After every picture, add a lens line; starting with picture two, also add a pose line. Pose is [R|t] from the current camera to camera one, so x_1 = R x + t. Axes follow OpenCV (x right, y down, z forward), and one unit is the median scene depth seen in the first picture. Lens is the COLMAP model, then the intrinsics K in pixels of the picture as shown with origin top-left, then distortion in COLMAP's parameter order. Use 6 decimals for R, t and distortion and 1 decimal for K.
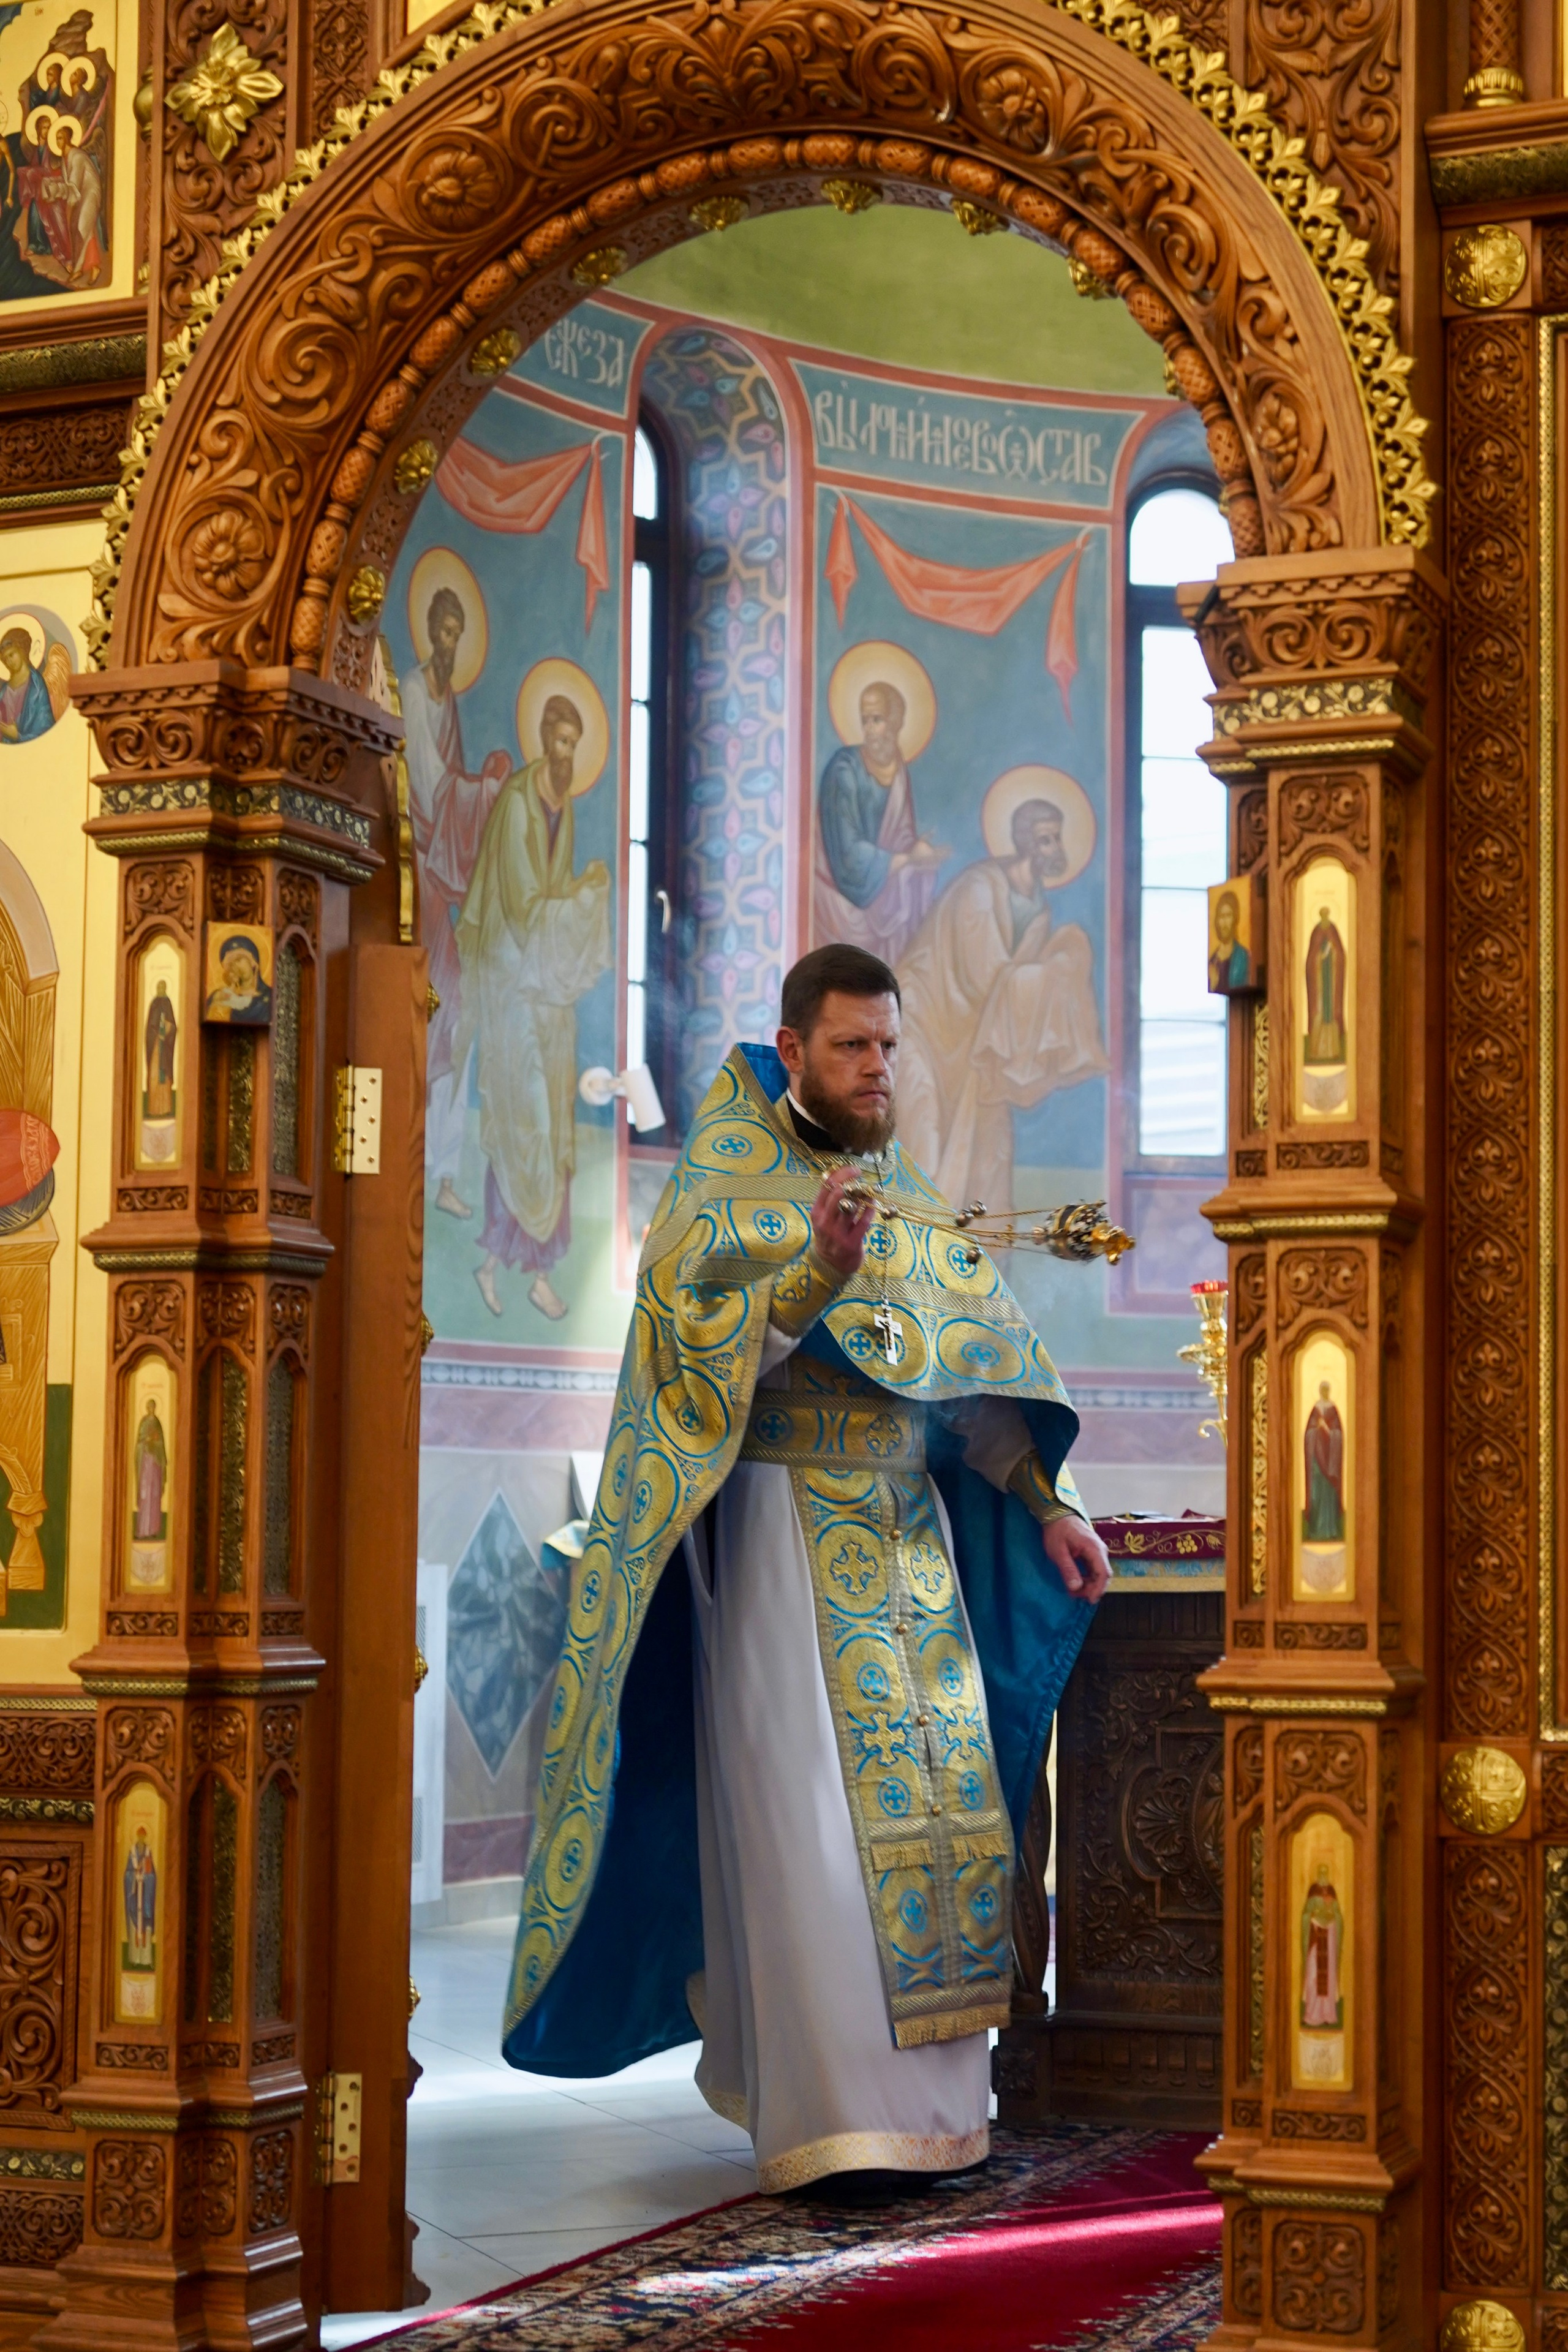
lens RADIAL K [[4226.3, 0, 584.4], [0, 4226.3, 1279.0], [0, 0, 1]] dist [0.048512, 0.000000]
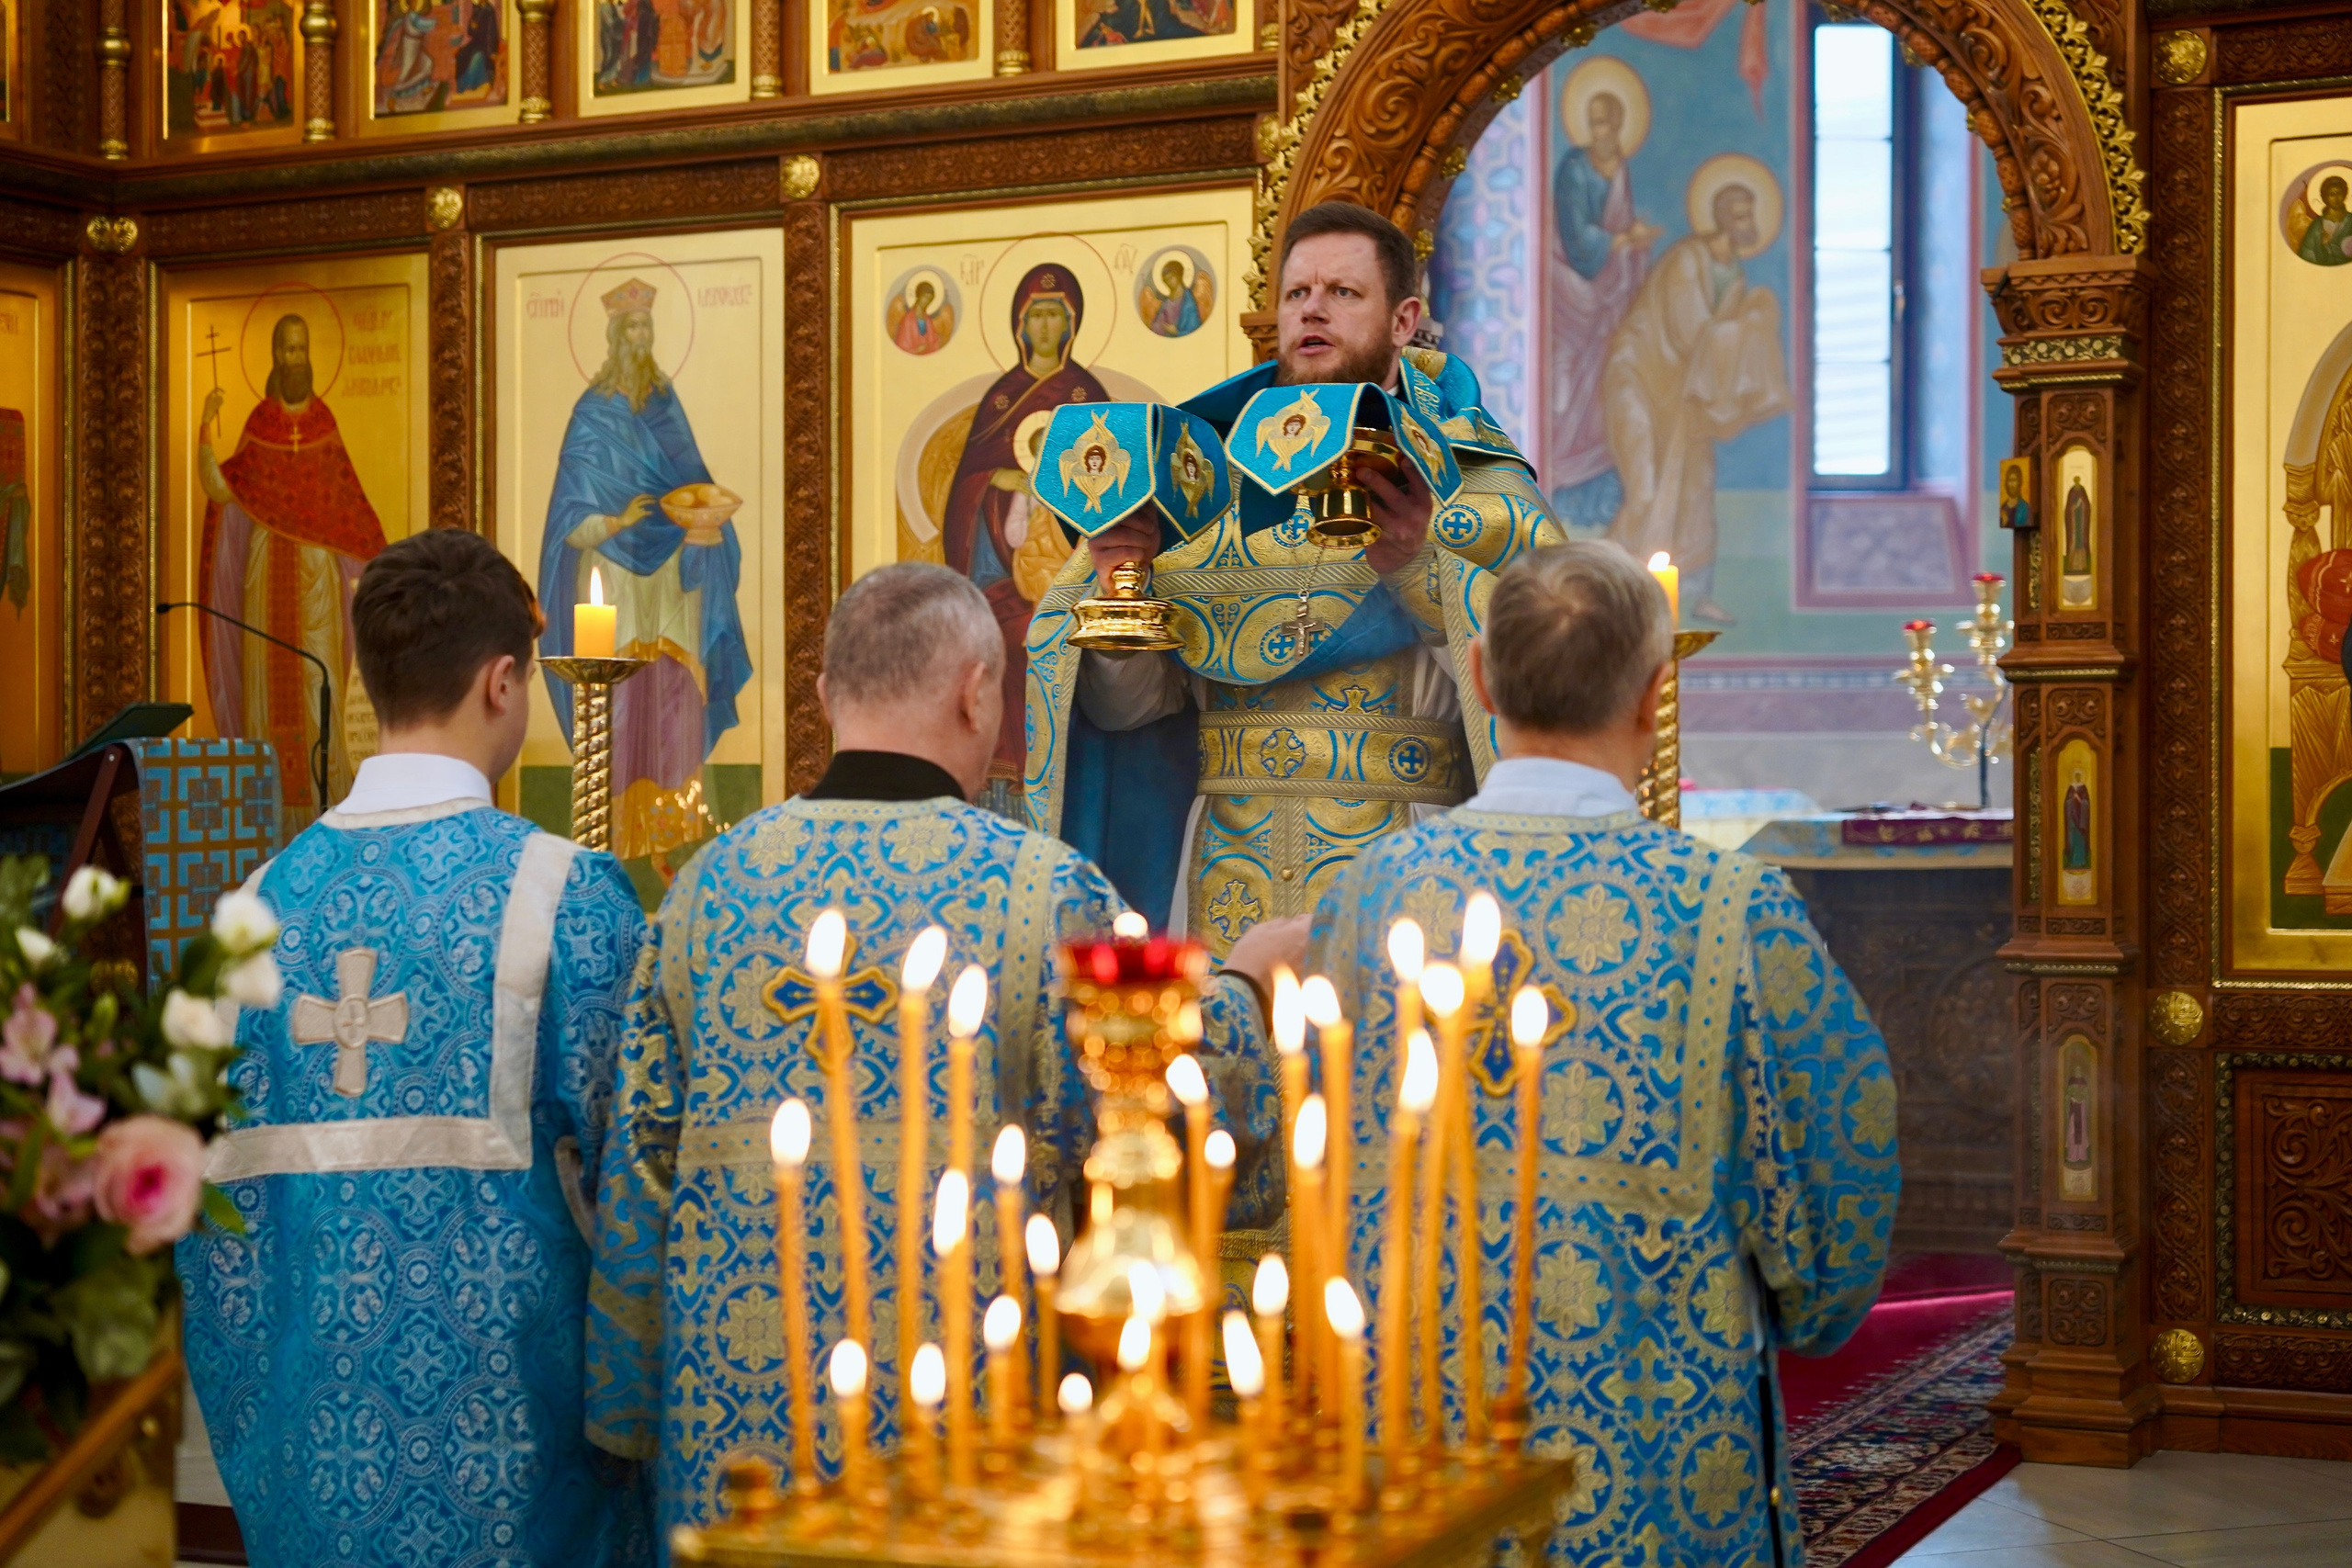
lens RADIAL K [[3983.3, 0, 991.9], [0, 3983.3, 749.9], [0, 0, 1]] dist [0.131008, 0.000000]
pose [[0.998471, -0.012202, -0.053909, -0.137401], [0.015333, 0.998196, 0.058052, -0.069051], [0.053103, -0.058790, 0.996857, -0.488904]]
